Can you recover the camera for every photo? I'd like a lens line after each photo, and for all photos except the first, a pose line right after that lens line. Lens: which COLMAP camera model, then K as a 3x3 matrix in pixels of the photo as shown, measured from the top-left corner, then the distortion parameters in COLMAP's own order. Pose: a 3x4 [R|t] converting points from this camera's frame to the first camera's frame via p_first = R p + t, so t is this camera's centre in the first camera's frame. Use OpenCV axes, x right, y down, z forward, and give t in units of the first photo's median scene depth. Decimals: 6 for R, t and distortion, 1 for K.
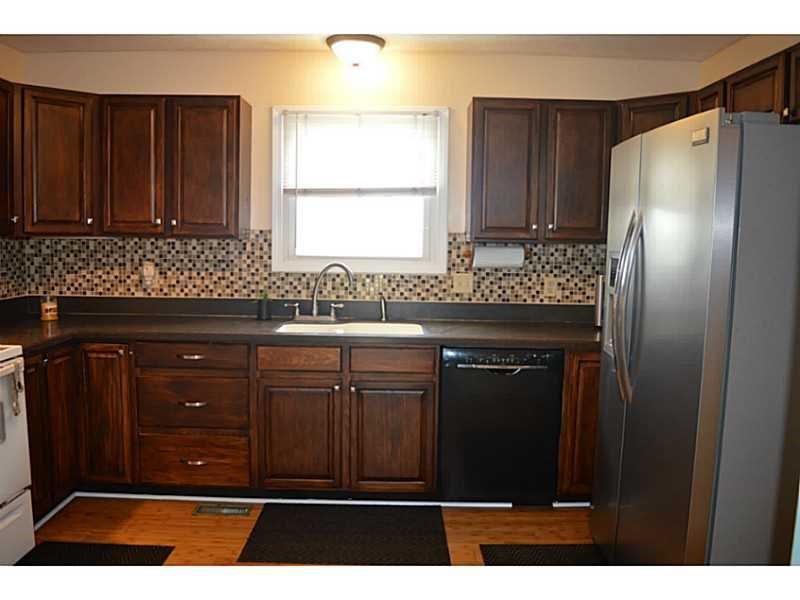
lens RADIAL K [[642.4, 0, 400.0], [0, 642.4, 300.0], [0, 0, 1]] dist [-0.056610, 0.001031]
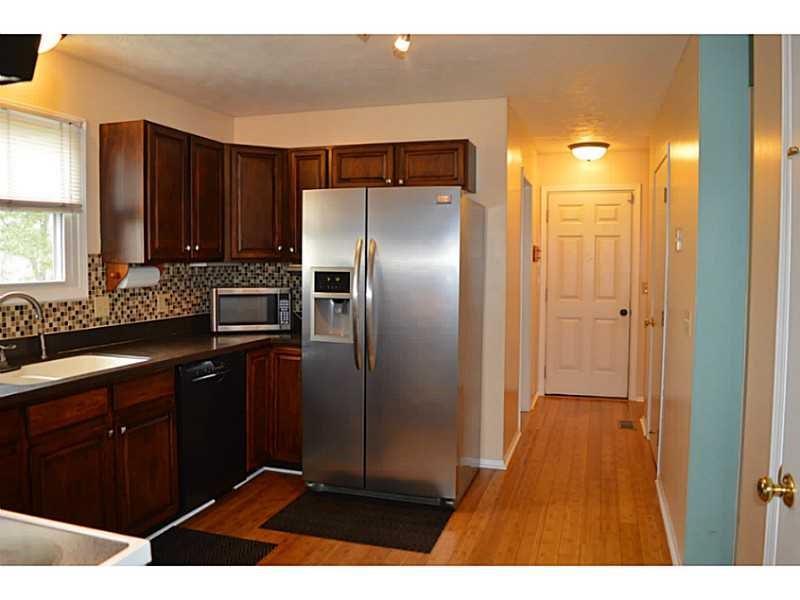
lens RADIAL K [[642.4, 0, 400.0], [0, 642.4, 300.0], [0, 0, 1]] dist [-0.056610, 0.001031]
pose [[0.314163, -0.074271, 0.946459, -0.650964], [0.088944, 0.994853, 0.048545, -0.042268], [-0.945193, 0.068931, 0.319152, 0.282581]]
